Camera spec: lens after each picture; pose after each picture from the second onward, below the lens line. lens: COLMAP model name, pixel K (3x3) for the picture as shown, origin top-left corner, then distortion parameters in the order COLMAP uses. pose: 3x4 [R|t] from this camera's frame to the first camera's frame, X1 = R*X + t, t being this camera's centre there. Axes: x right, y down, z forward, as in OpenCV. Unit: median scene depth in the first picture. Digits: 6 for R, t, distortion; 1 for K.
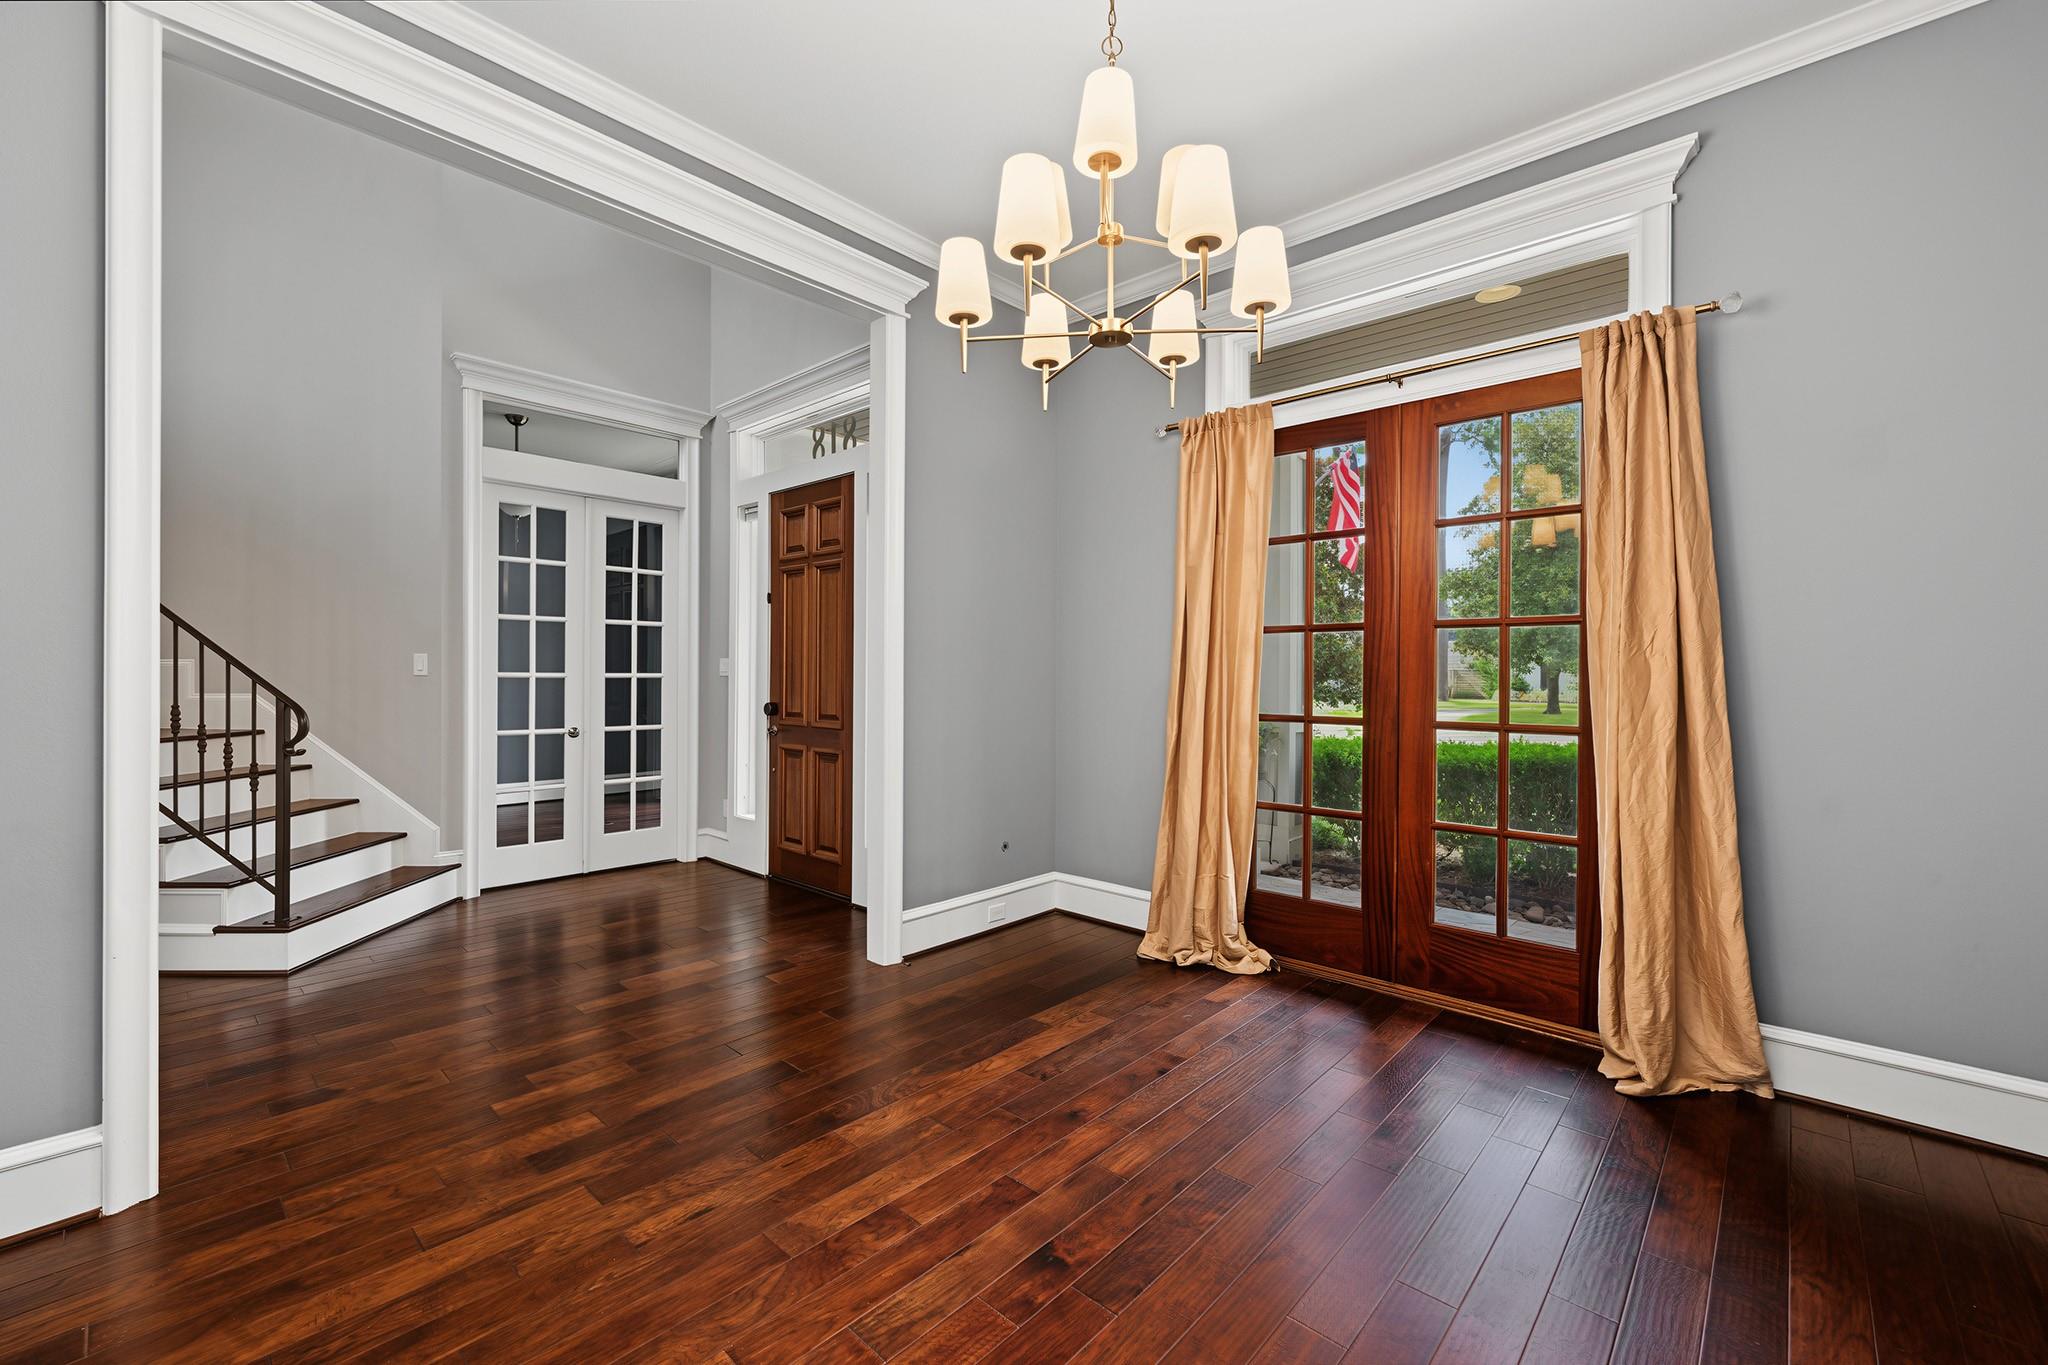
lens RADIAL K [[855.7, 0, 1019.9], [0, 855.7, 671.8], [0, 0, 1]] dist [-0.009707, 0.001726]
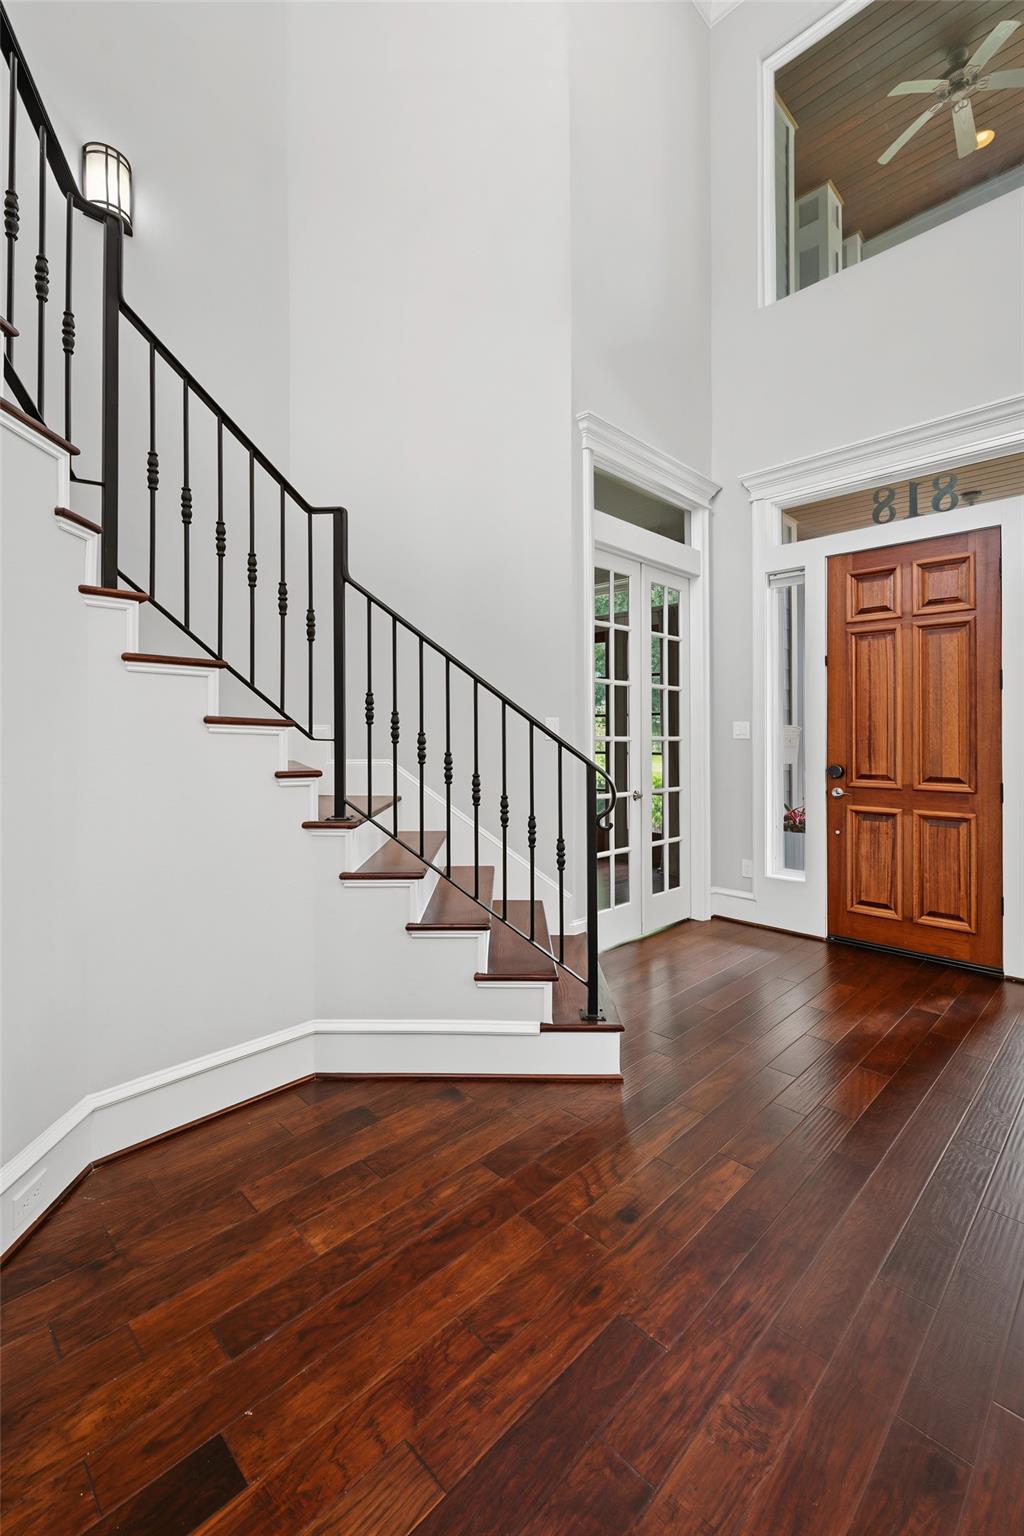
lens RADIAL K [[673.0, 0, 479.9], [0, 673.0, 720.8], [0, 0, 1]] dist [-0.001257, -0.000016]
pose [[0.999007, -0.006965, -0.044004, -0.677699], [0.006210, 0.999832, -0.017274, -0.004210], [0.044117, 0.016983, 0.998882, 0.197367]]
